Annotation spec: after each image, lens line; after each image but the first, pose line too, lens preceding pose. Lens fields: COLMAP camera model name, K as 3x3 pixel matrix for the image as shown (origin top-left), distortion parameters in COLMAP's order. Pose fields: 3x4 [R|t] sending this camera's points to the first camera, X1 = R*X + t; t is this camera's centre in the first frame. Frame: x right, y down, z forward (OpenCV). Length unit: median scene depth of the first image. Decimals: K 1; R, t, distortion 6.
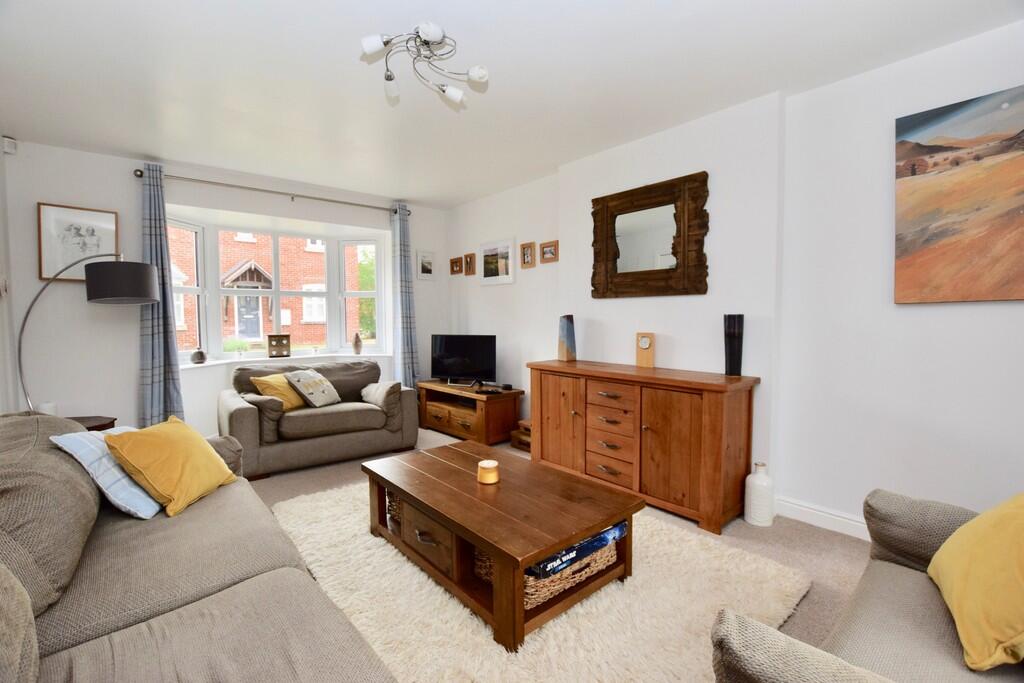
lens RADIAL K [[461.3, 0, 512.0], [0, 461.3, 341.5], [0, 0, 1]] dist [0.001049, 0.000592]
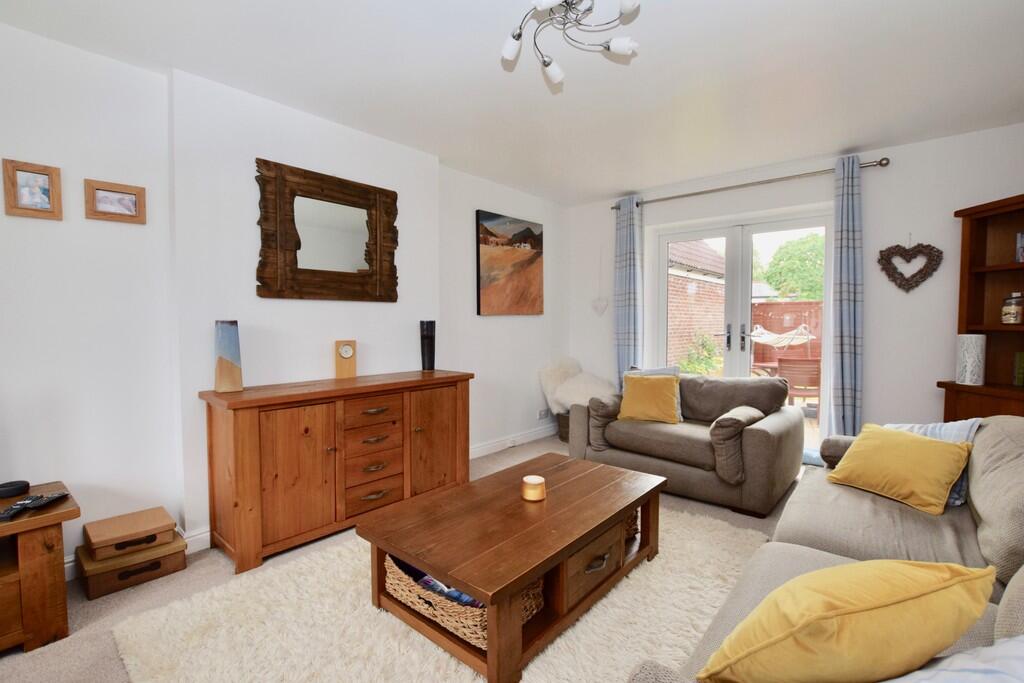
lens RADIAL K [[461.3, 0, 512.0], [0, 461.3, 341.5], [0, 0, 1]] dist [0.001049, 0.000592]
pose [[-0.133506, -0.034019, 0.990464, -0.661065], [0.063443, 0.997067, 0.042797, -0.035523], [-0.989015, 0.068552, -0.130956, 0.806173]]
